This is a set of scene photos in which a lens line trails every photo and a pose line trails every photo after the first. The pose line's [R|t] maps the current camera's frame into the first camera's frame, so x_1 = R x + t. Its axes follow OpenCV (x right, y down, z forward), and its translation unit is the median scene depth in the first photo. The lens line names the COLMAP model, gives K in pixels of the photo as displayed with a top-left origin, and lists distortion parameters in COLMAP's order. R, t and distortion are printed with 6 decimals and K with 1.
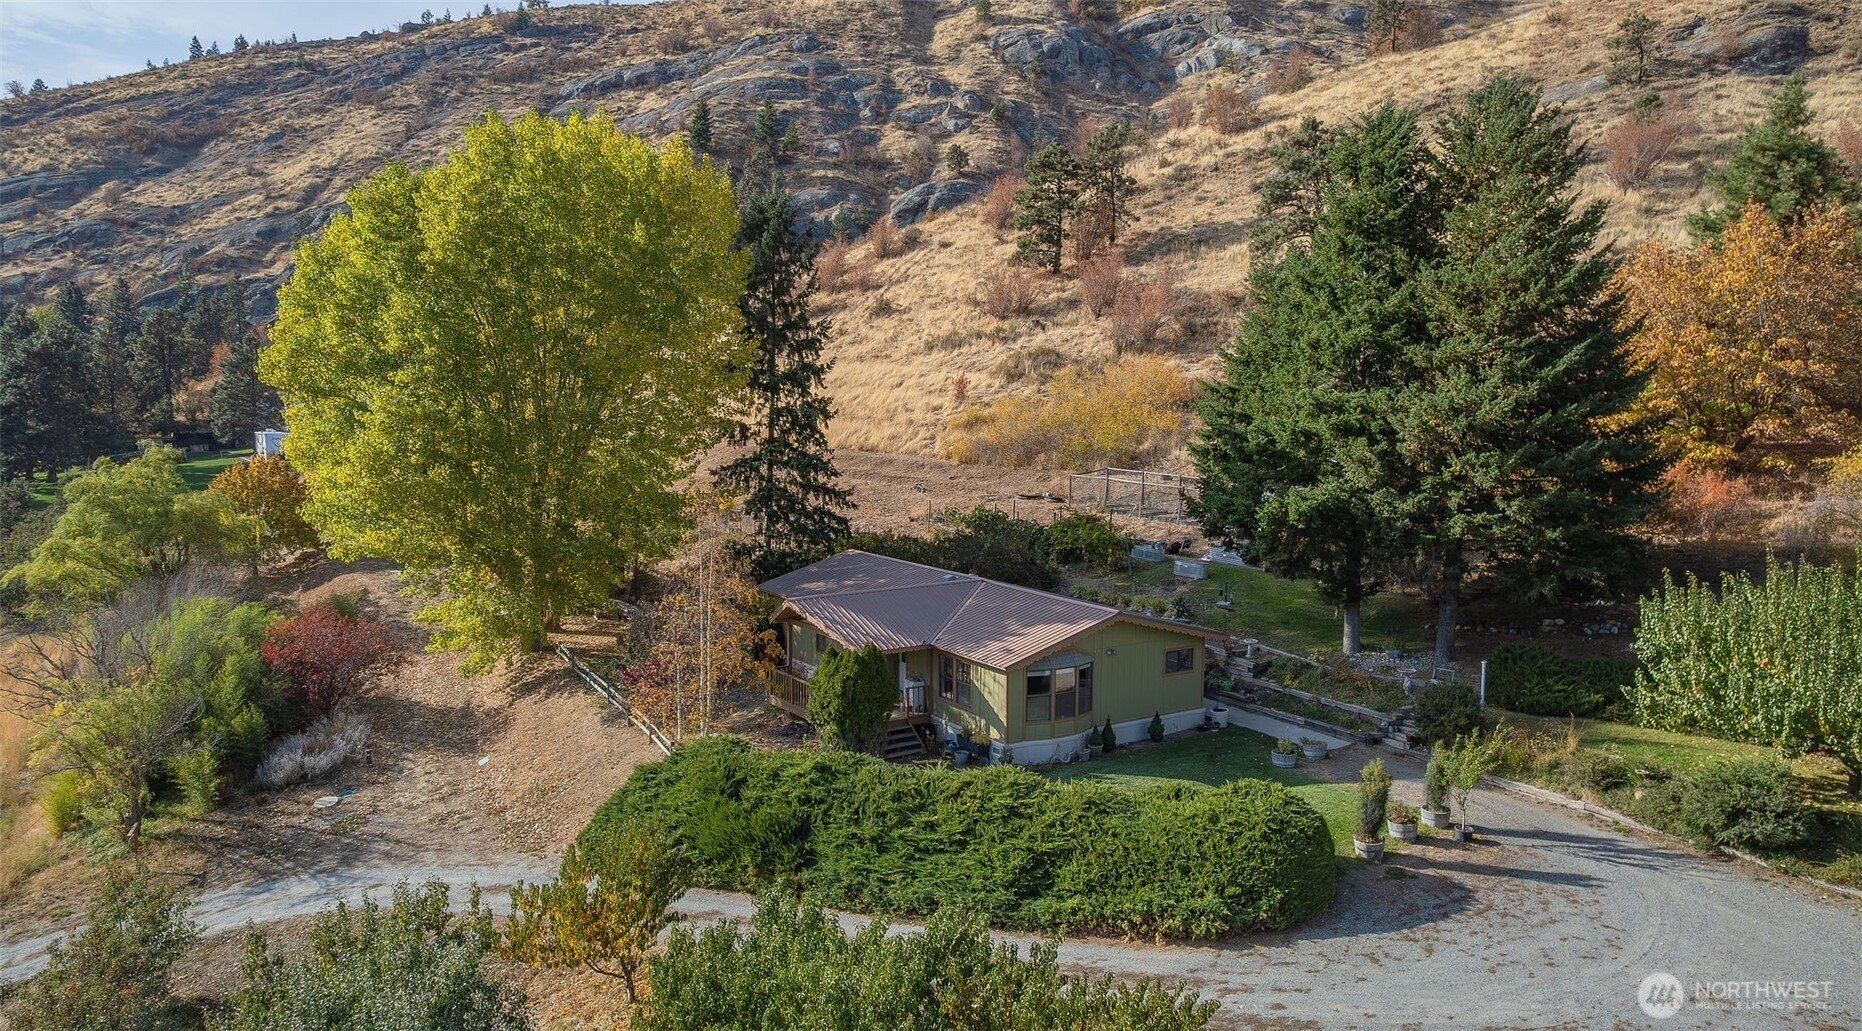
lens RADIAL K [[1269.5, 0, 931.0], [0, 1269.5, 515.5], [0, 0, 1]] dist [-0.065825, 0.078363]
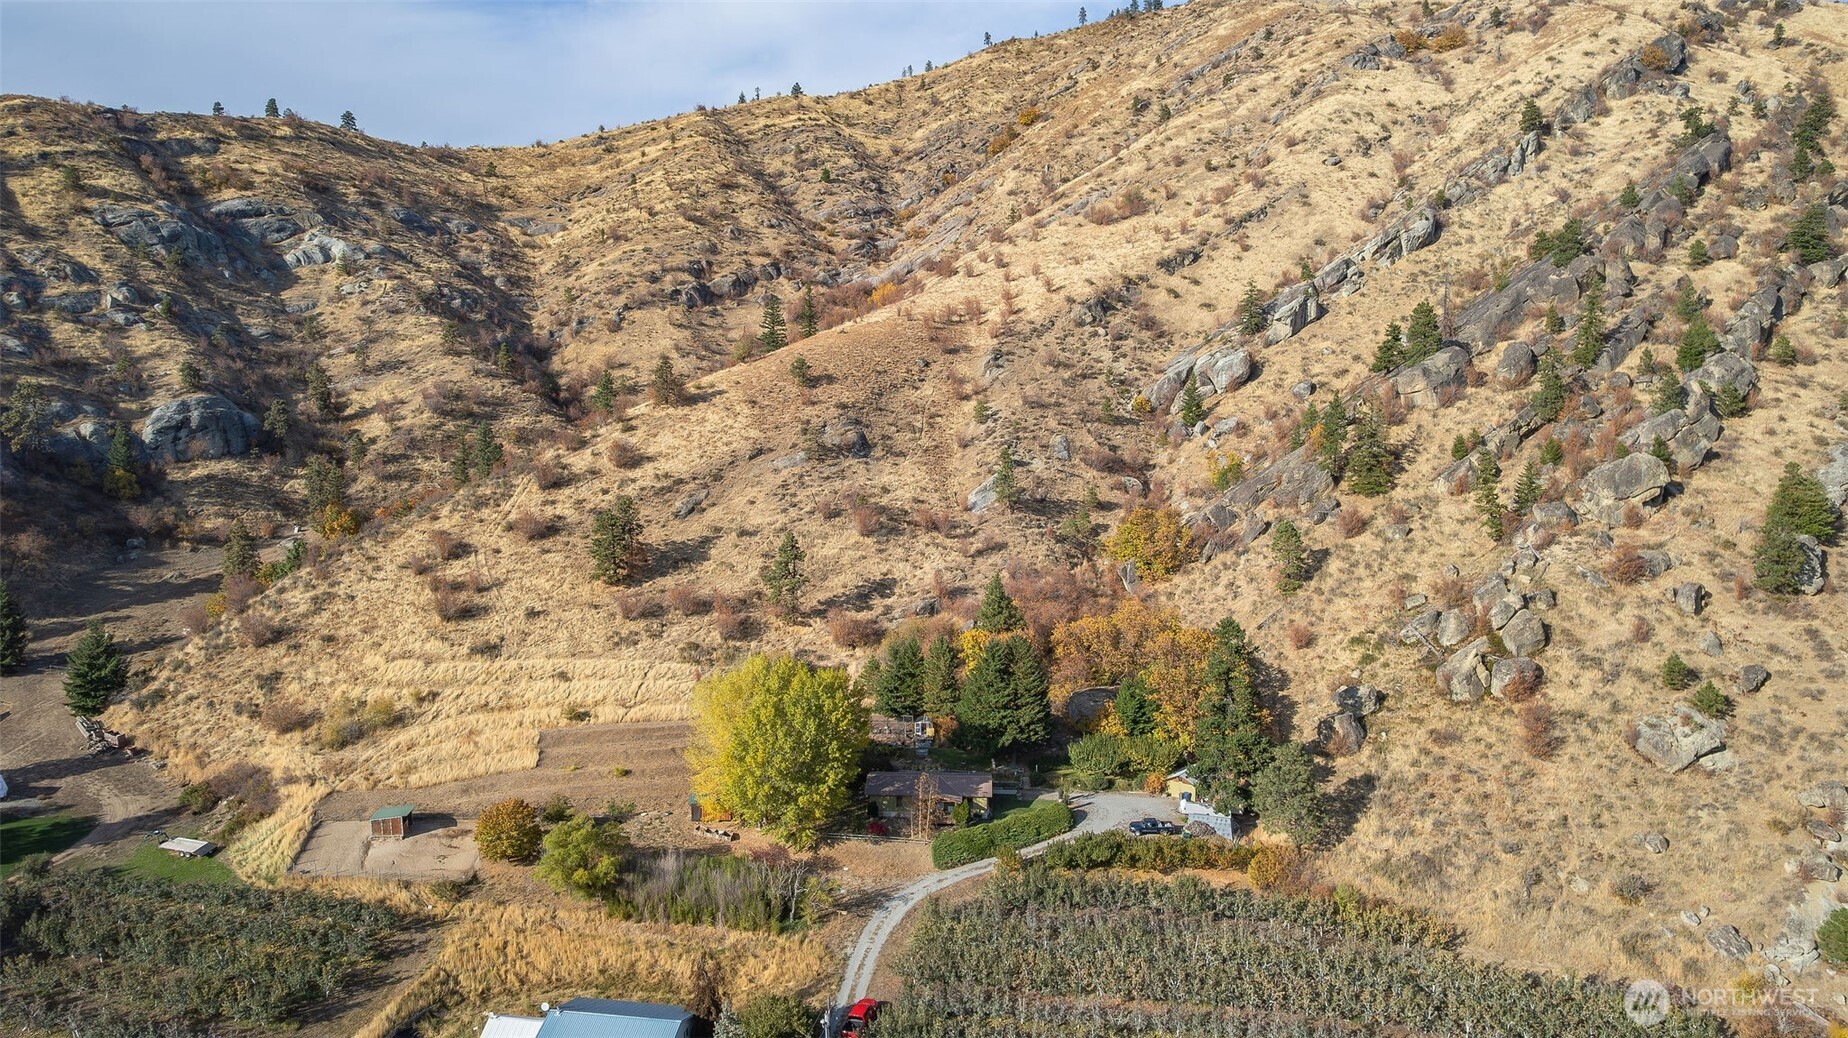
lens RADIAL K [[1249.3, 0, 924.0], [0, 1249.3, 519.0], [0, 0, 1]] dist [-0.056065, 0.018970]
pose [[0.584158, -0.114753, 0.803487, -0.439286], [0.088898, 0.993045, 0.077194, -0.152478], [-0.806757, 0.026335, 0.590296, -0.182529]]
